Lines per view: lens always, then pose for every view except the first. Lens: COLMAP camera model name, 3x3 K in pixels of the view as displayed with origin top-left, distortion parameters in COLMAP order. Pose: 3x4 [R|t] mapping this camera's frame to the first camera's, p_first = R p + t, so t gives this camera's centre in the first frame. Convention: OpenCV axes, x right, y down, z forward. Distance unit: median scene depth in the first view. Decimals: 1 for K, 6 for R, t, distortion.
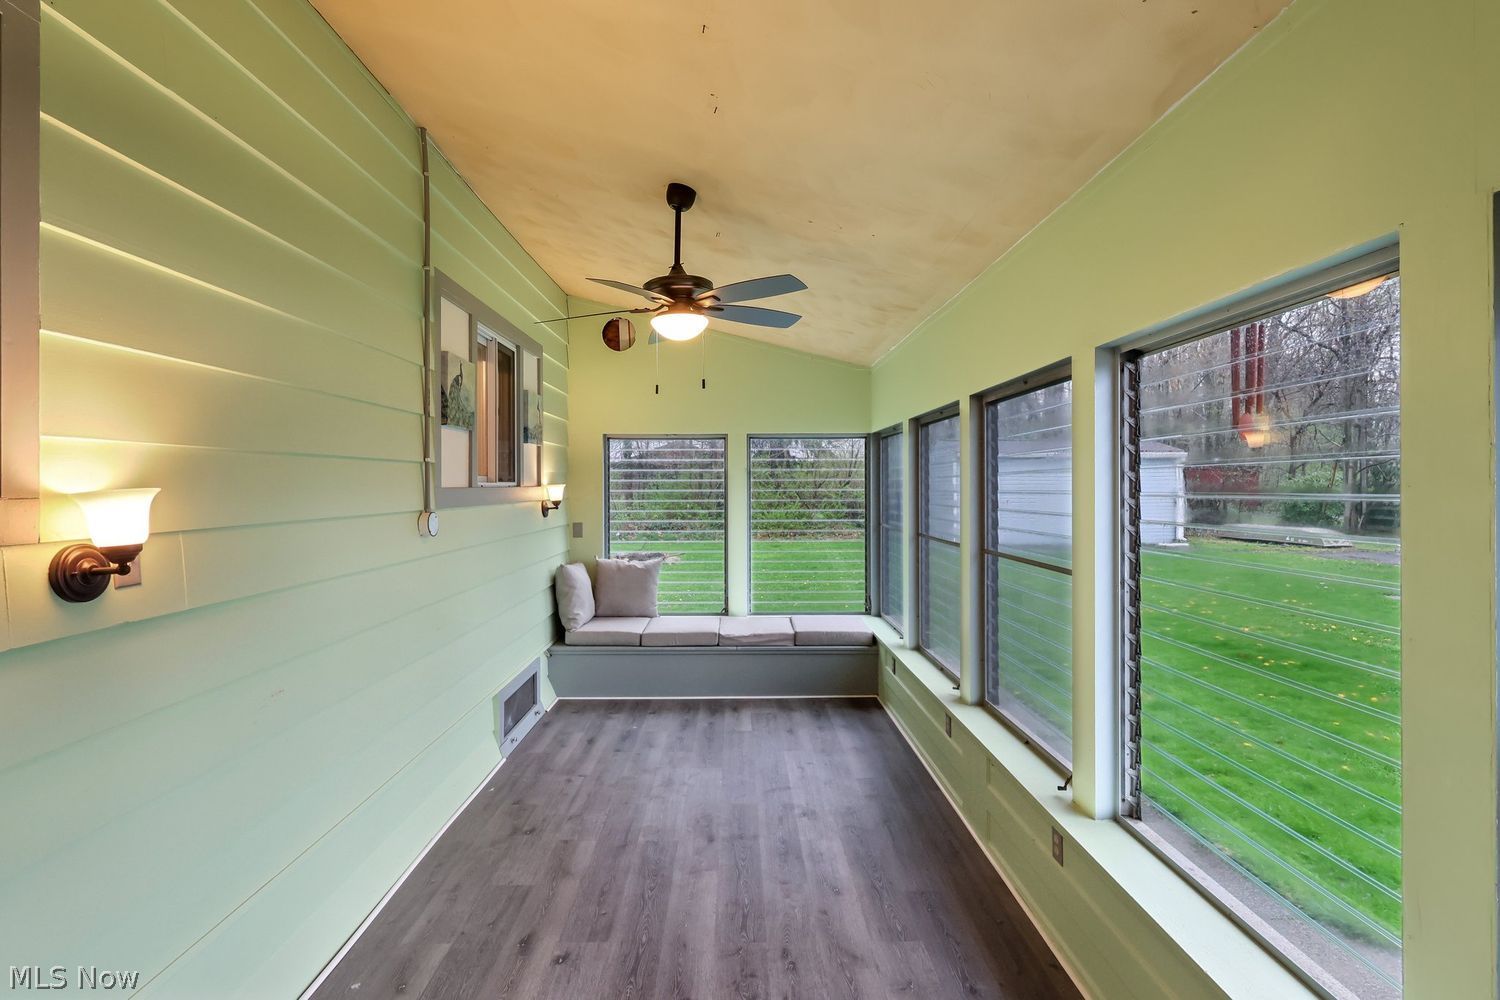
lens RADIAL K [[700.8, 0, 747.8], [0, 700.8, 491.0], [0, 0, 1]] dist [-0.000356, 0.000665]
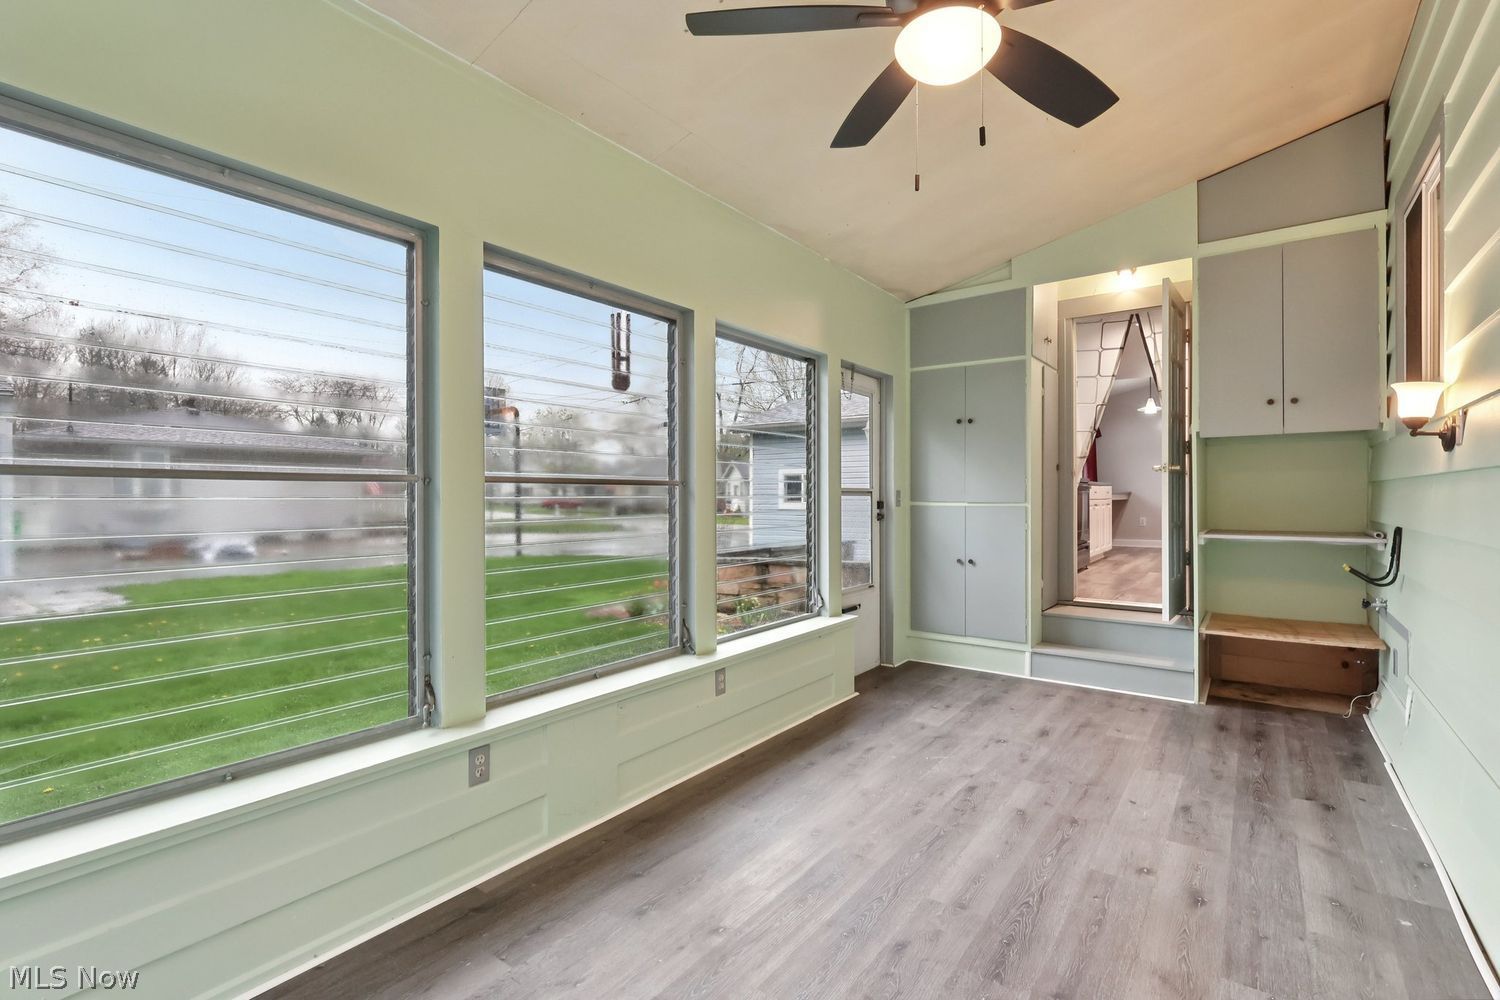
lens RADIAL K [[700.8, 0, 746.3], [0, 700.8, 499.1], [0, 0, 1]] dist [-0.000356, 0.000665]
pose [[-0.797086, 0.003979, 0.603853, -0.384269], [0.006713, 0.999975, 0.002272, 0.148691], [-0.603829, 0.005865, -0.797092, 1.941951]]
